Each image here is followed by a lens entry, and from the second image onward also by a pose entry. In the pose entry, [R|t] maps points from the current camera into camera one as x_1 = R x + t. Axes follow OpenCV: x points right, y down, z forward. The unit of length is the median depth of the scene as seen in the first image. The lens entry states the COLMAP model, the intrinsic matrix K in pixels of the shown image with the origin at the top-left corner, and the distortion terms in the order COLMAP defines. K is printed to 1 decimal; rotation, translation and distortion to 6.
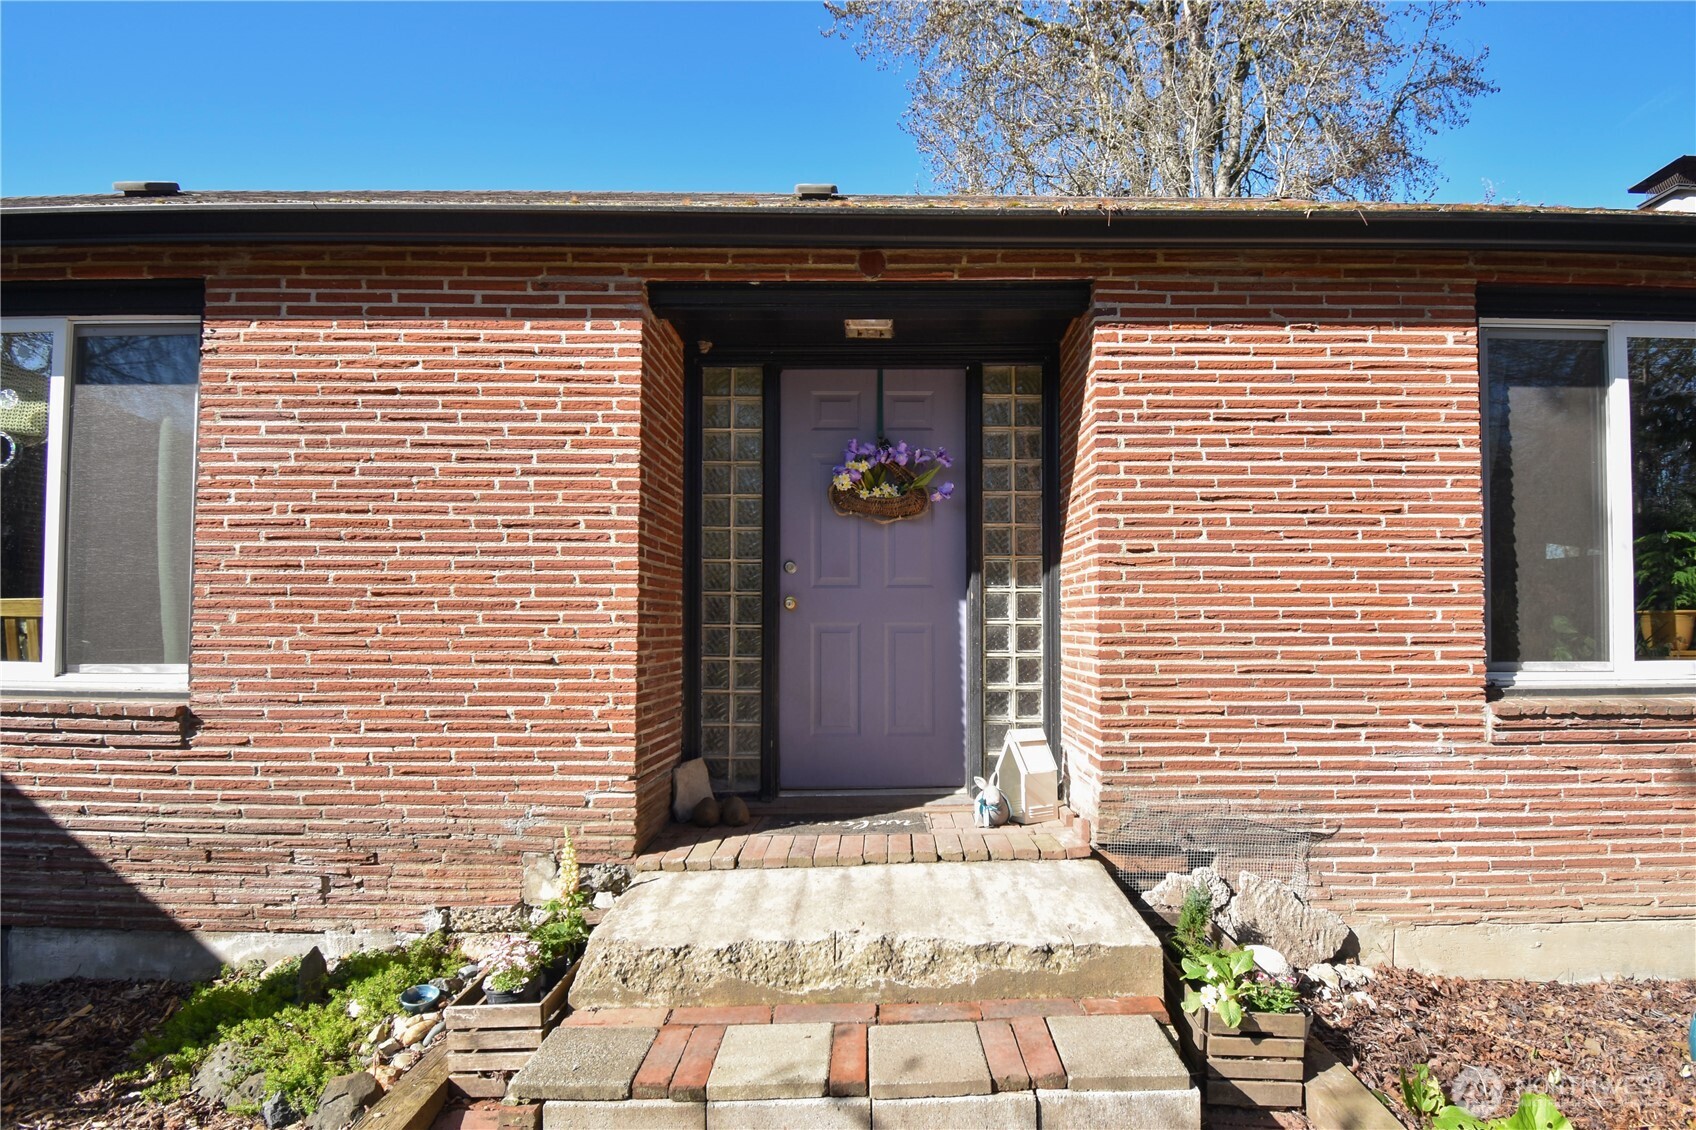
lens RADIAL K [[734.6, 0, 846.8], [0, 734.6, 568.6], [0, 0, 1]] dist [0.000284, 0.000017]
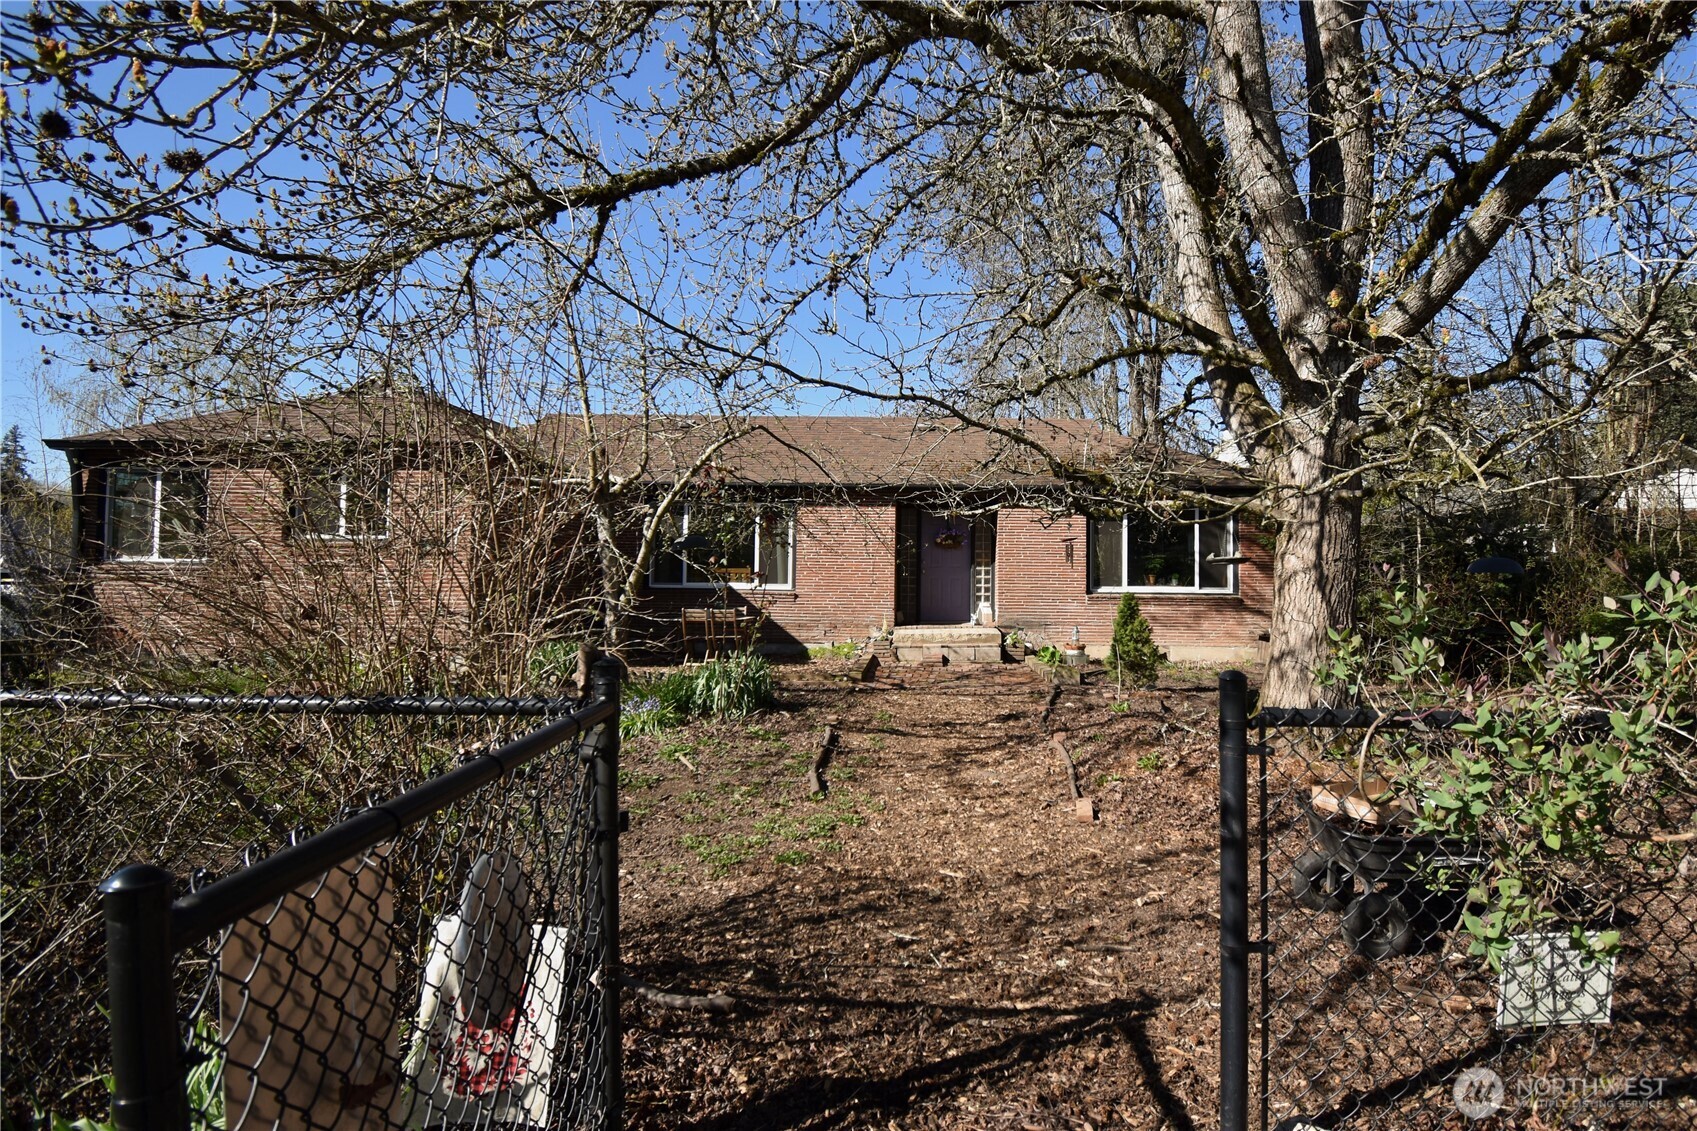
lens RADIAL K [[735.0, 0, 849.7], [0, 735.0, 563.0], [0, 0, 1]] dist [0.000284, 0.000017]
pose [[0.998195, 0.007259, -0.059611, -0.273114], [-0.005848, 0.999699, 0.023810, -0.099650], [0.059766, -0.023419, 0.997938, -3.290130]]
